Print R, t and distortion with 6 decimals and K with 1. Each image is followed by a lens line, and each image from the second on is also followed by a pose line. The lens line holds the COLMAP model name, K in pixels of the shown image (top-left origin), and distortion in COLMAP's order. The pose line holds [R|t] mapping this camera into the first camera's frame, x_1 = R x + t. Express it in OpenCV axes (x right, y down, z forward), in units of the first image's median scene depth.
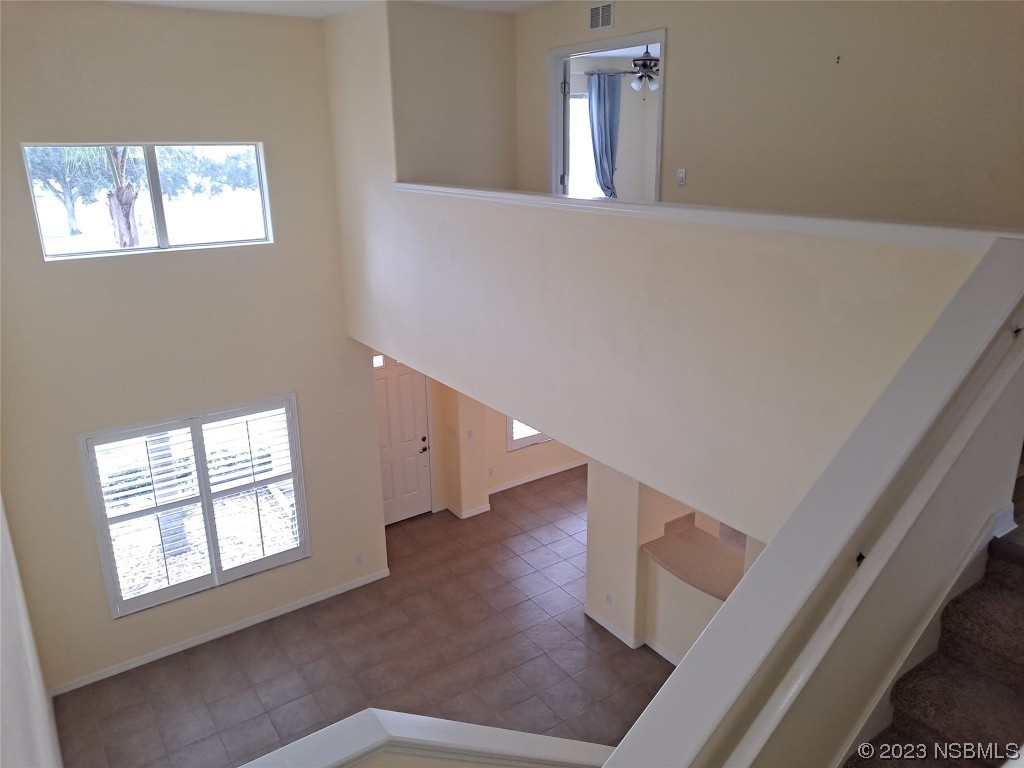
lens RADIAL K [[746.1, 0, 515.3], [0, 746.1, 375.4], [0, 0, 1]] dist [0.047232, -0.034562]
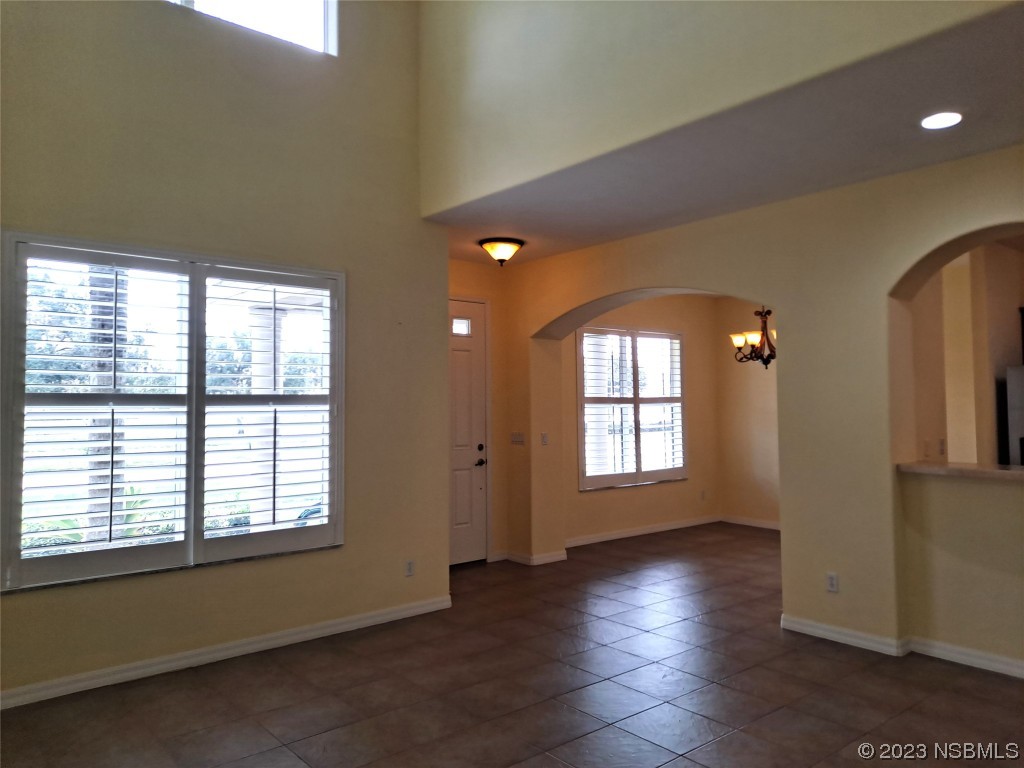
lens RADIAL K [[746.1, 0, 517.9], [0, 746.1, 371.7], [0, 0, 1]] dist [0.047232, -0.034562]
pose [[0.995991, 0.008069, 0.089087, -0.191317], [0.023011, 0.939295, -0.342339, 0.335043], [-0.086441, 0.343017, 0.935343, 0.370137]]
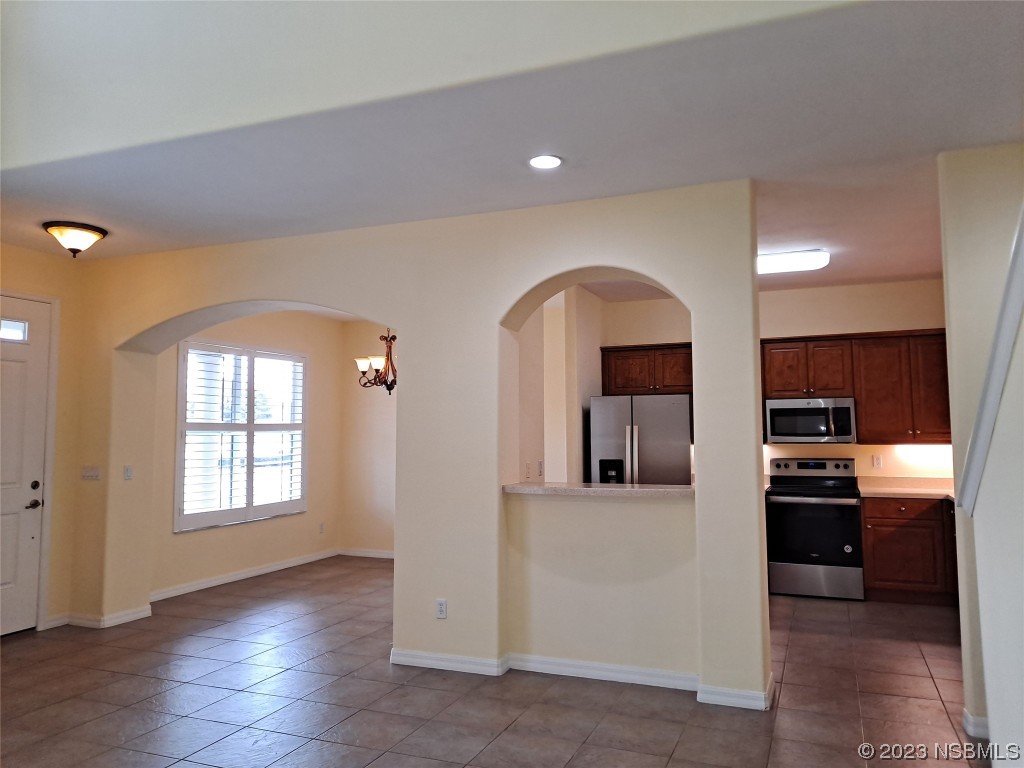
lens RADIAL K [[746.1, 0, 525.6], [0, 746.1, 371.2], [0, 0, 1]] dist [0.047232, -0.034562]
pose [[0.836594, 0.052217, 0.545329, -0.162554], [0.161737, 0.927531, -0.336938, 0.329262], [-0.523403, 0.370080, 0.767522, 0.411875]]
